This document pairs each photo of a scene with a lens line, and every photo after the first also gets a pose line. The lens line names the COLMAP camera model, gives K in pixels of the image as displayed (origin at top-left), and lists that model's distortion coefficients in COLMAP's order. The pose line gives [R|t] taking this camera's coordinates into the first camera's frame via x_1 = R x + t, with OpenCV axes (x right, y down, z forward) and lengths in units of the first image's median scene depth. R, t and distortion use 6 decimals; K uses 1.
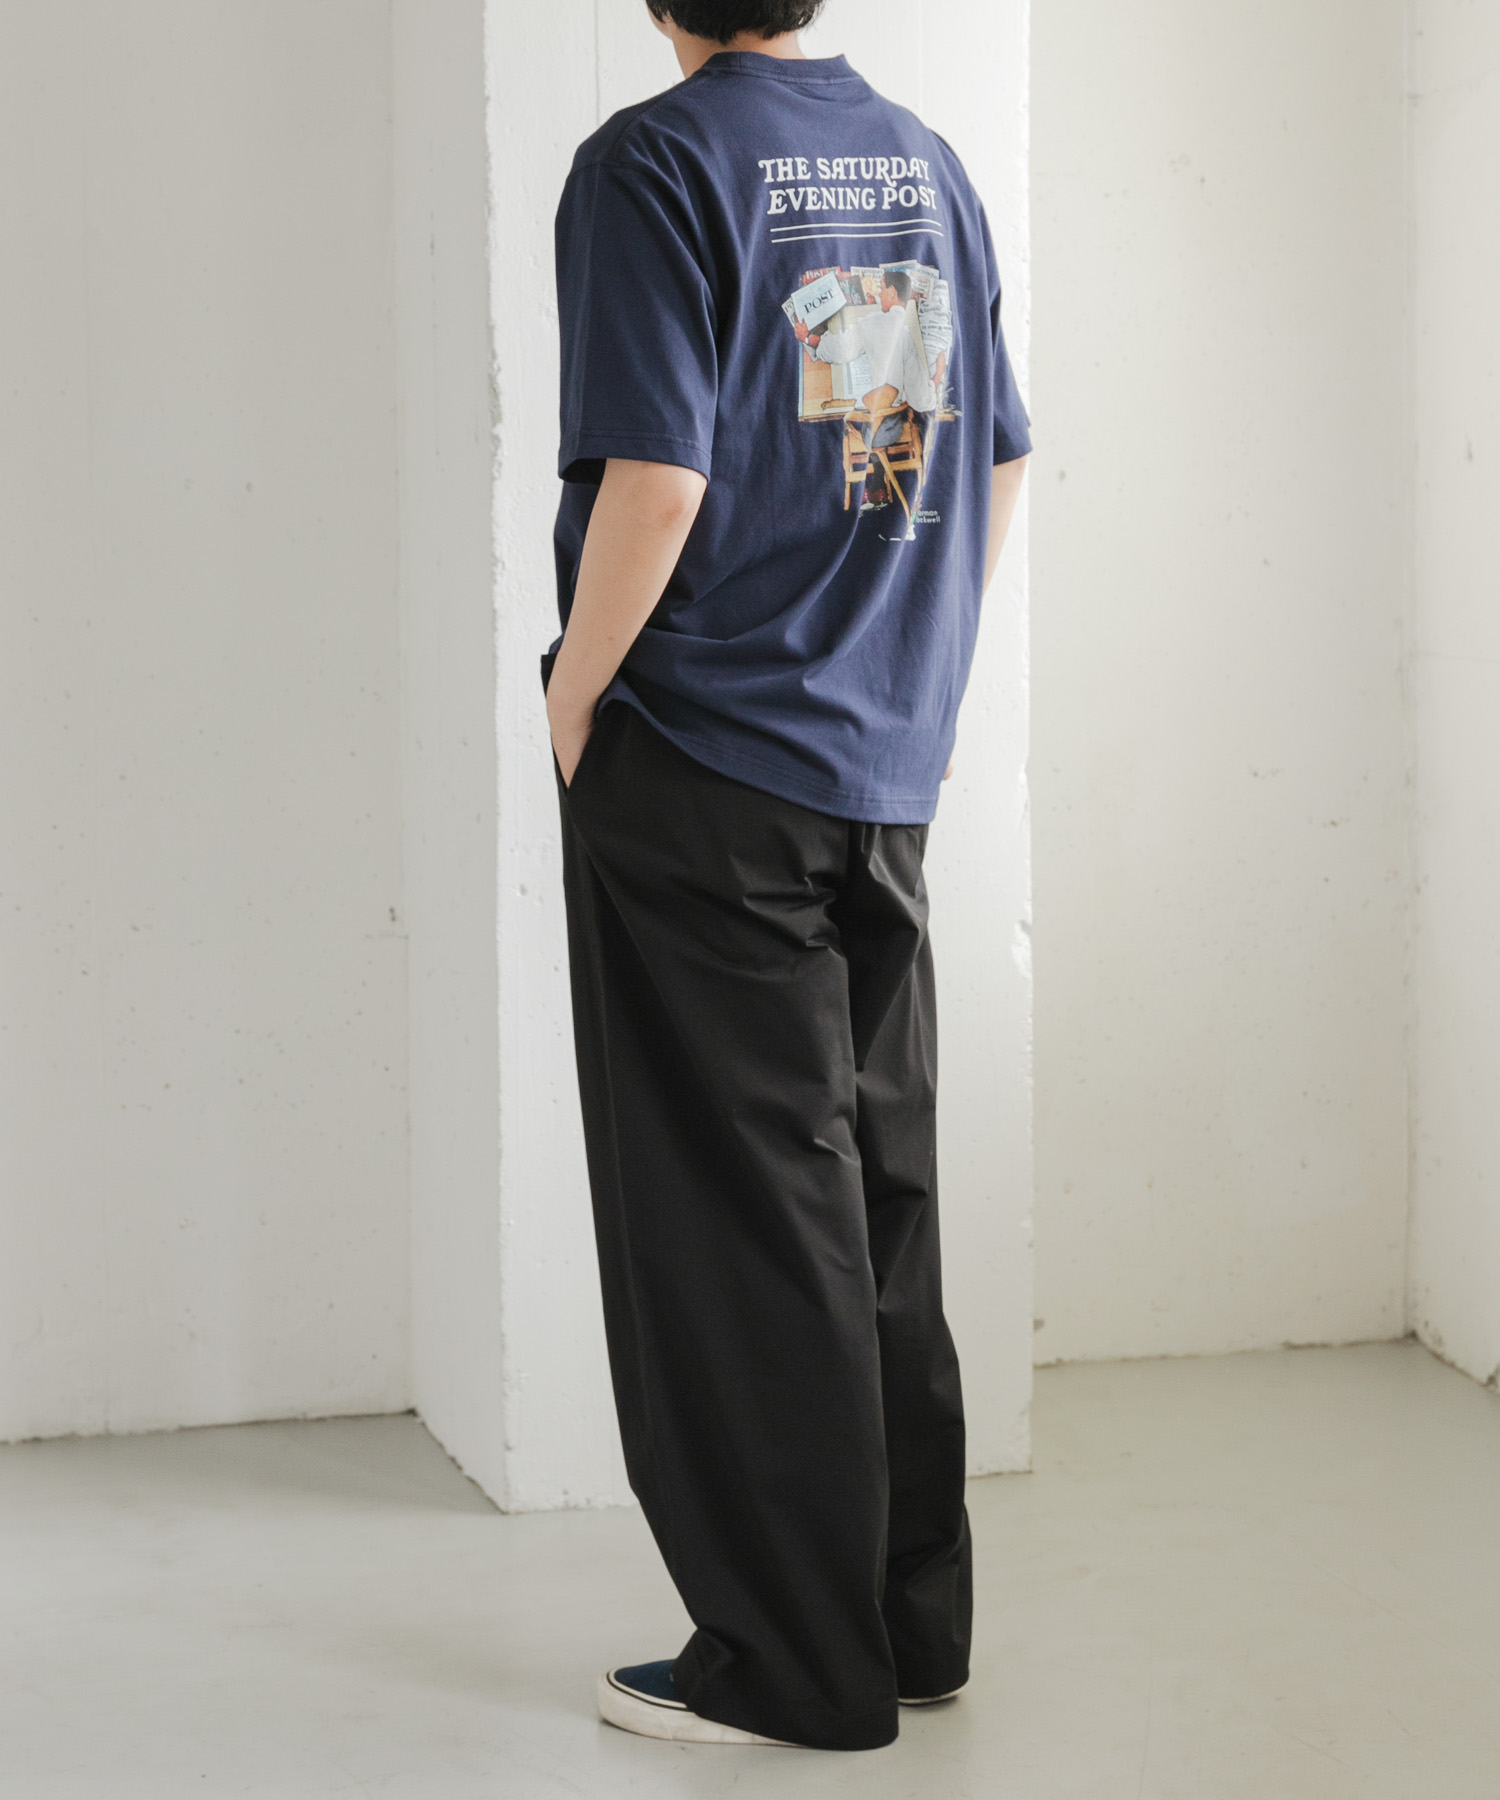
lens RADIAL K [[3209.5, 0, 751.9], [0, 3209.5, 742.4], [0, 0, 1]] dist [-0.040862, 0.085159]
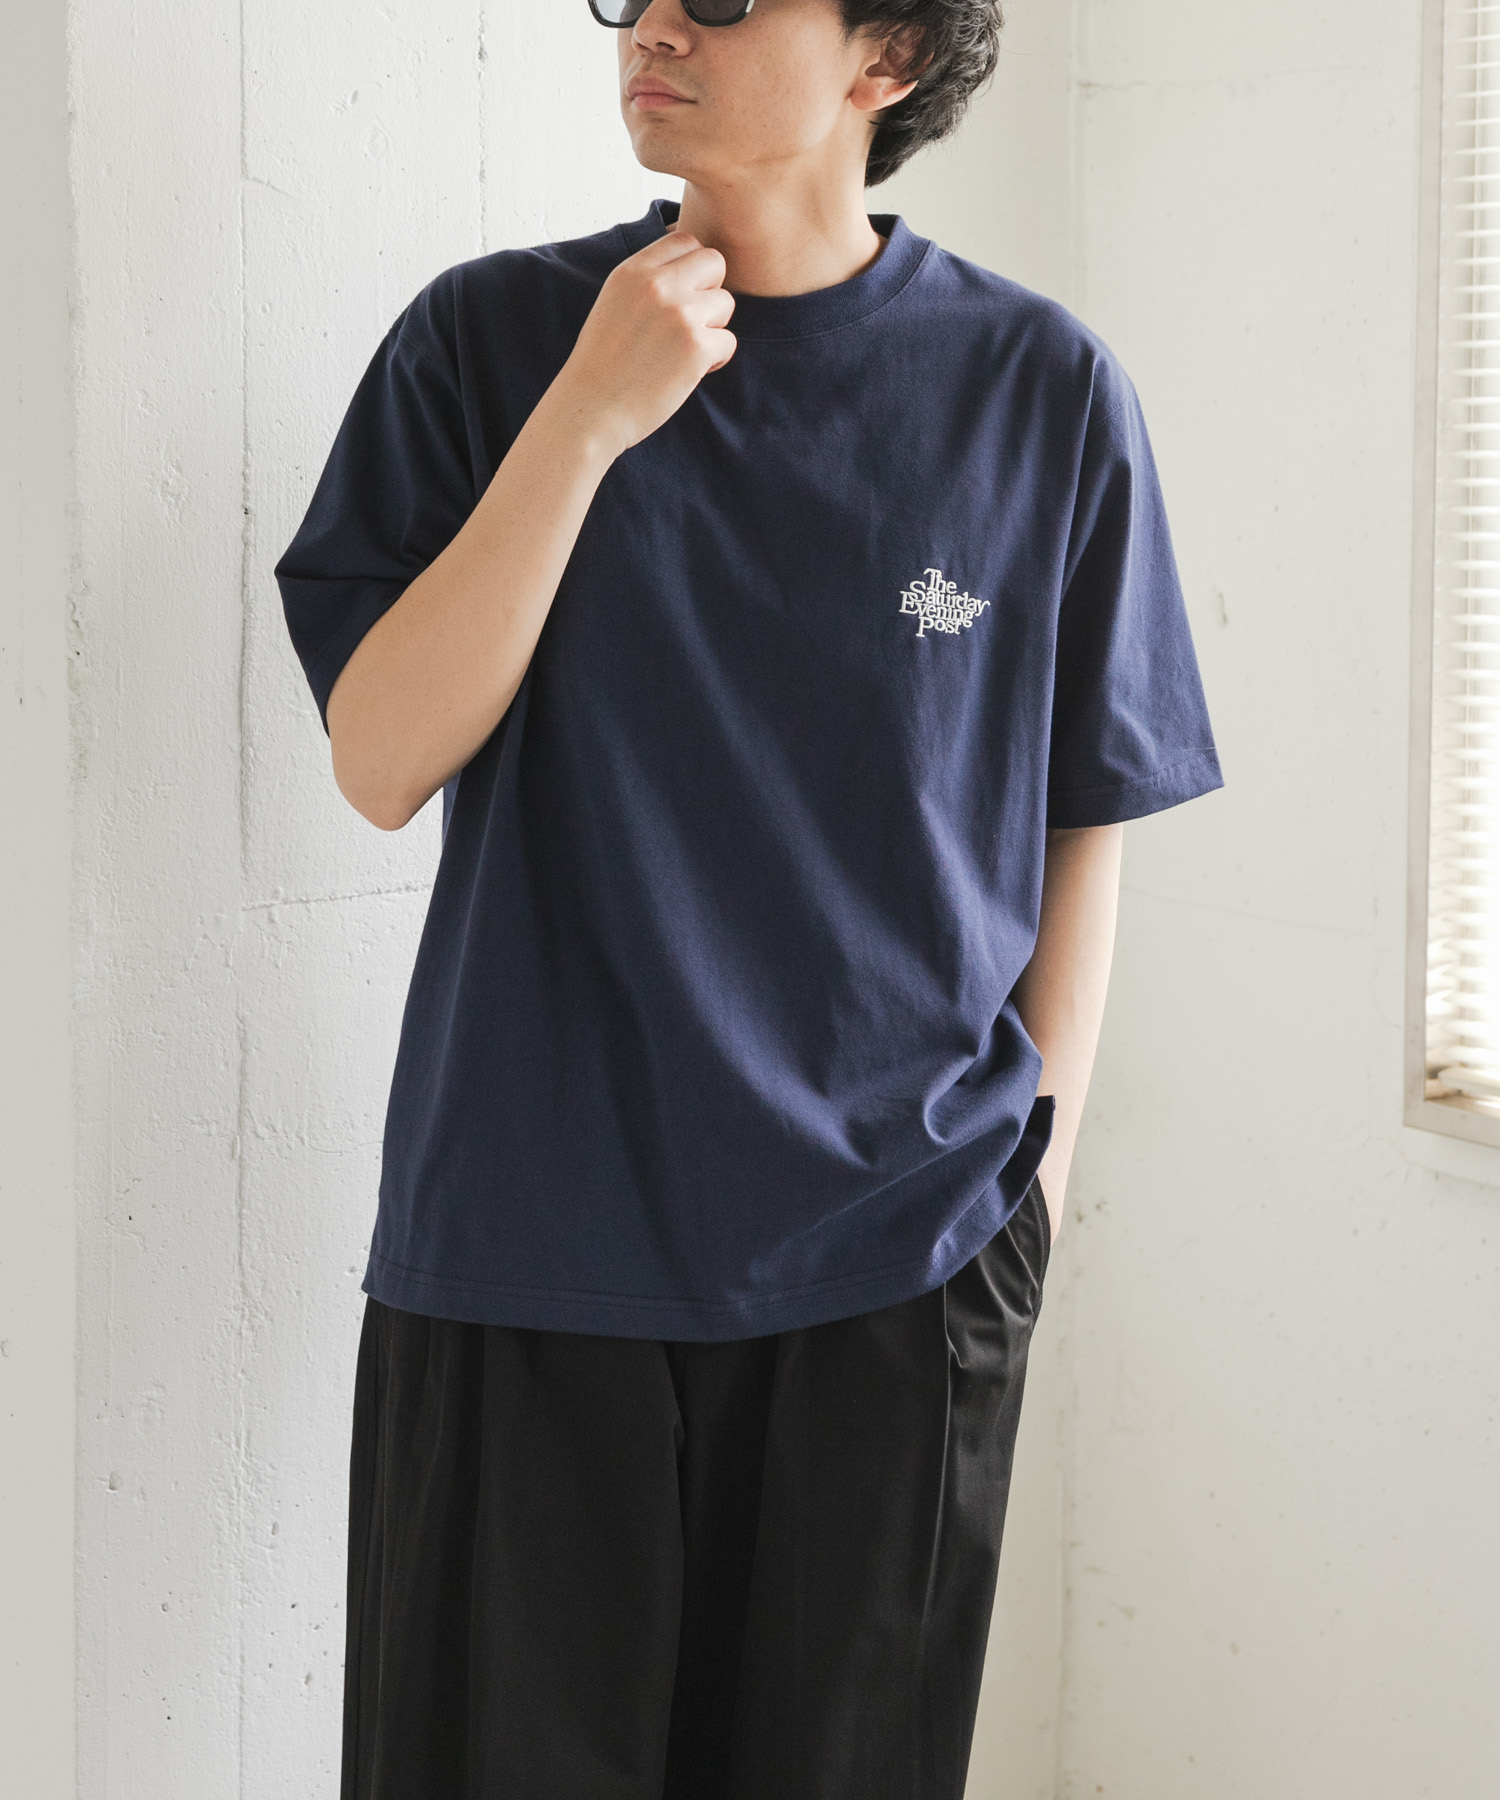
lens RADIAL K [[3920.2, 0, 747.6], [0, 3920.2, 624.9], [0, 0, 1]] dist [-0.043938, 0.046302]
pose [[0.926746, -0.009981, 0.375555, -0.231001], [0.011739, 0.999928, -0.002393, -0.106255], [-0.375504, 0.006626, 0.926797, 0.307244]]
